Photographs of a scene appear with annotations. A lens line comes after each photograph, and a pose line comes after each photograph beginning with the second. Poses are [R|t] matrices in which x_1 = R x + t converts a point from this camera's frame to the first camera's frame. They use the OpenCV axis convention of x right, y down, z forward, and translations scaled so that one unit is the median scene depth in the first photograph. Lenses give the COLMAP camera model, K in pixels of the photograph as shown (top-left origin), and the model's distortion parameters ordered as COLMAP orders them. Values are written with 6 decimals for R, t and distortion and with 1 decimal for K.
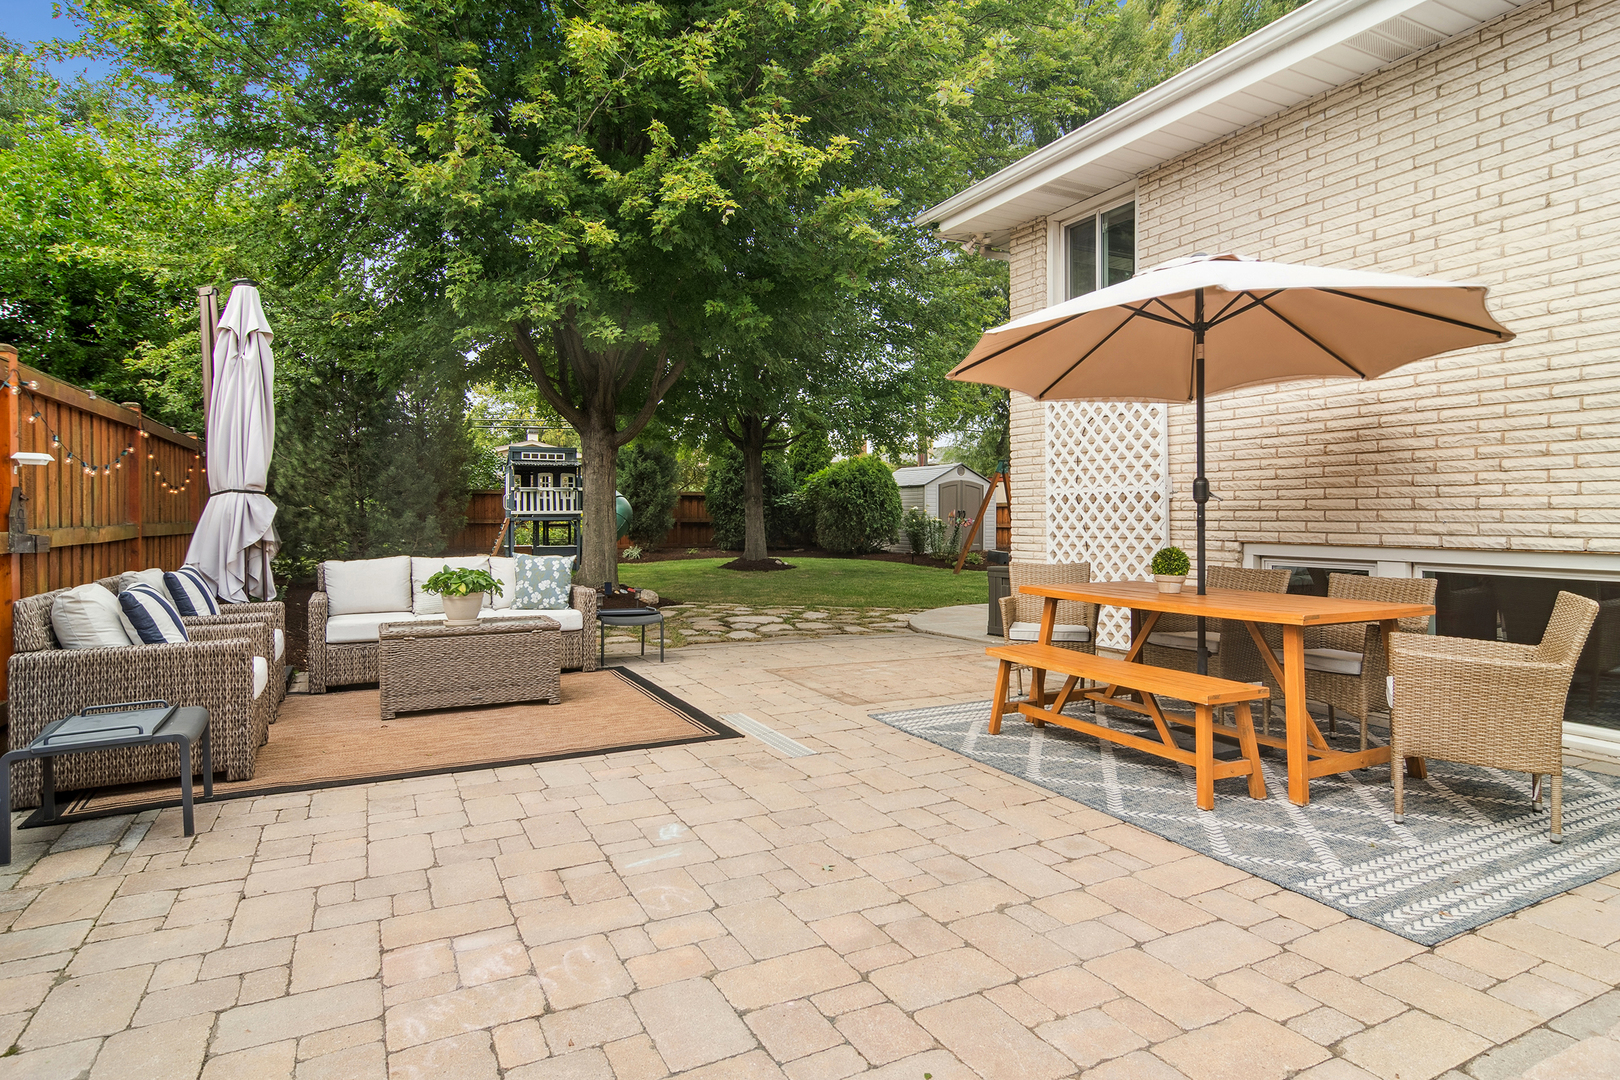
lens RADIAL K [[878.1, 0, 808.0], [0, 878.1, 523.1], [0, 0, 1]] dist [-0.001248, -0.000324]
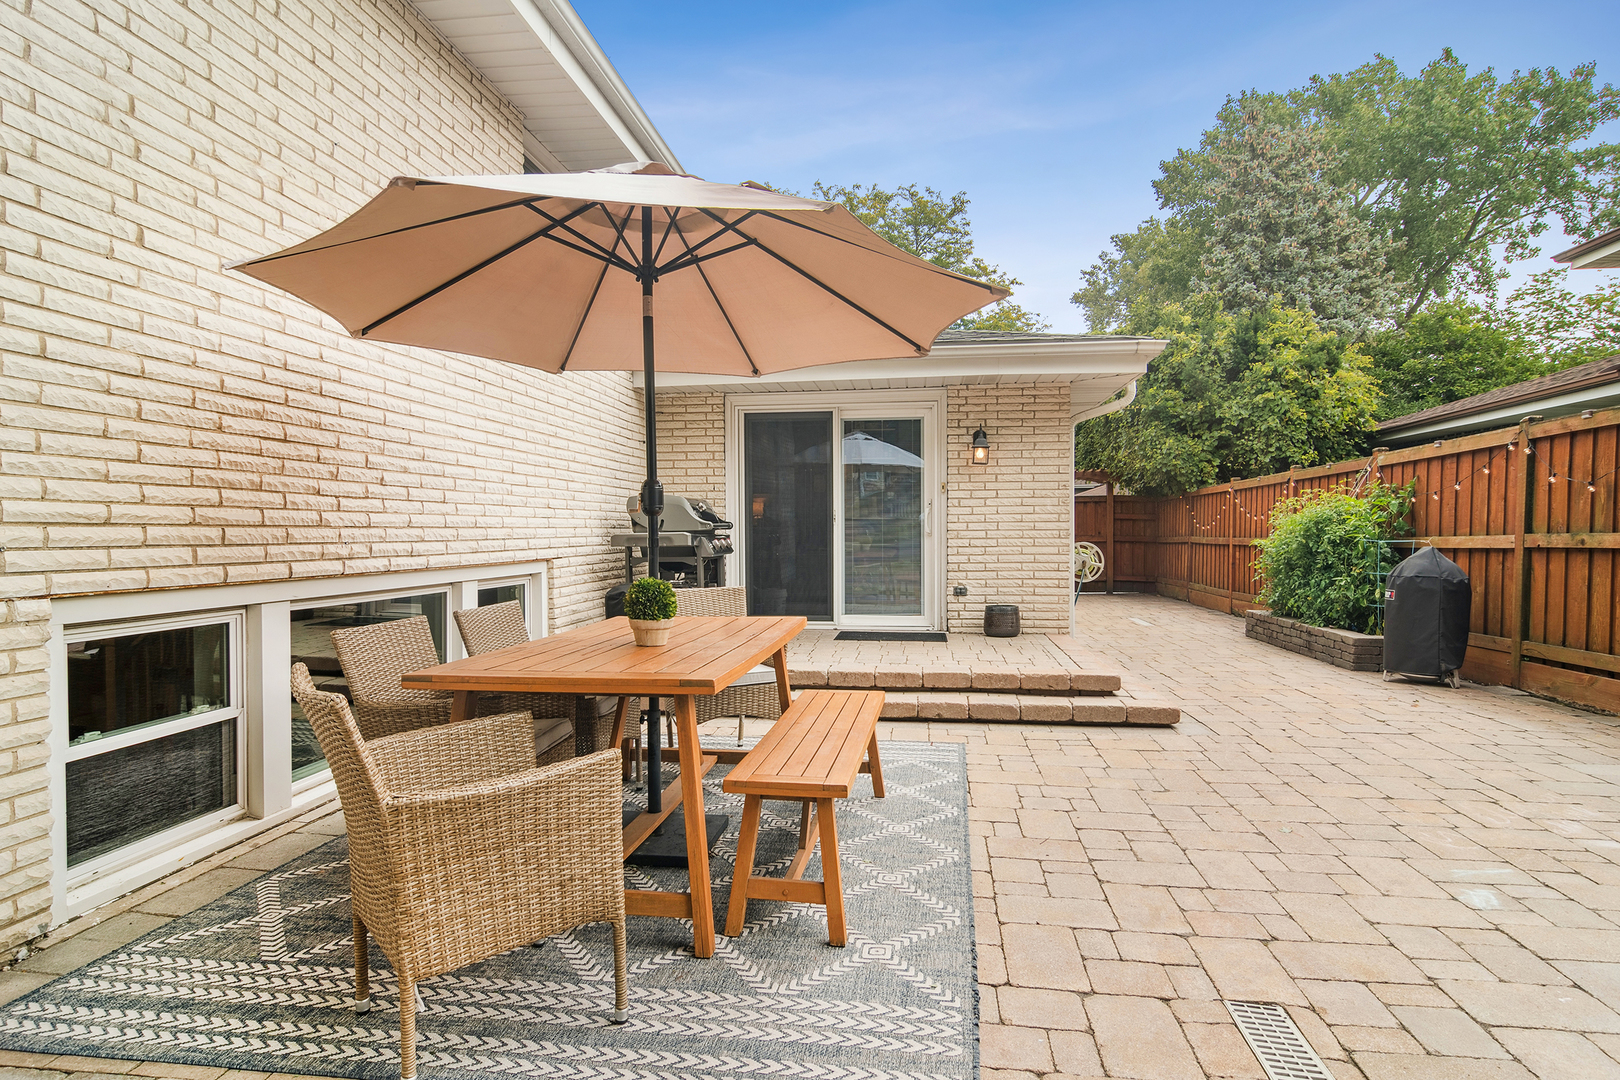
lens RADIAL K [[864.7, 0, 810.8], [0, 864.7, 544.9], [0, 0, 1]] dist [0.001221, 0.001793]
pose [[-0.819263, -0.002371, 0.573413, -0.071045], [0.012509, 0.999680, 0.022006, -0.011157], [-0.573281, 0.025202, -0.818971, 1.387873]]
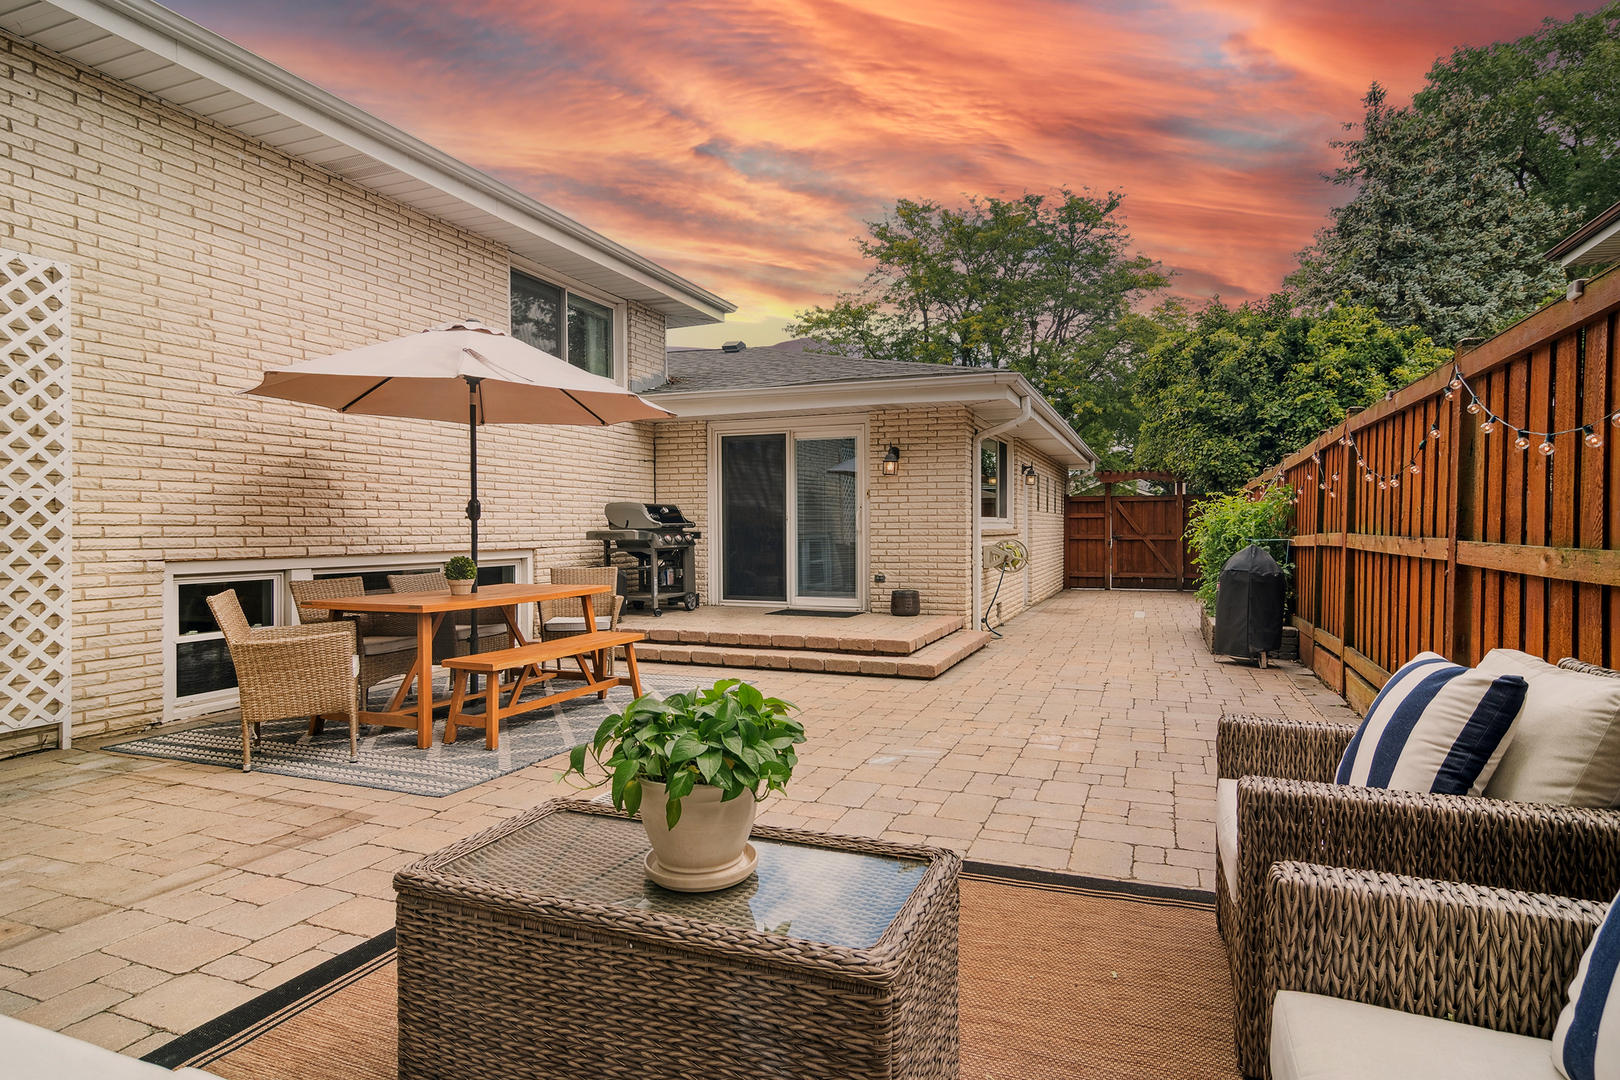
lens RADIAL K [[868.5, 0, 812.1], [0, 868.5, 531.9], [0, 0, 1]] dist [0.001257, -0.000538]
pose [[-0.660564, 0.001610, 0.750768, -0.742692], [0.011033, 0.999911, 0.007564, -0.009191], [-0.750689, 0.013280, -0.660523, 1.333830]]
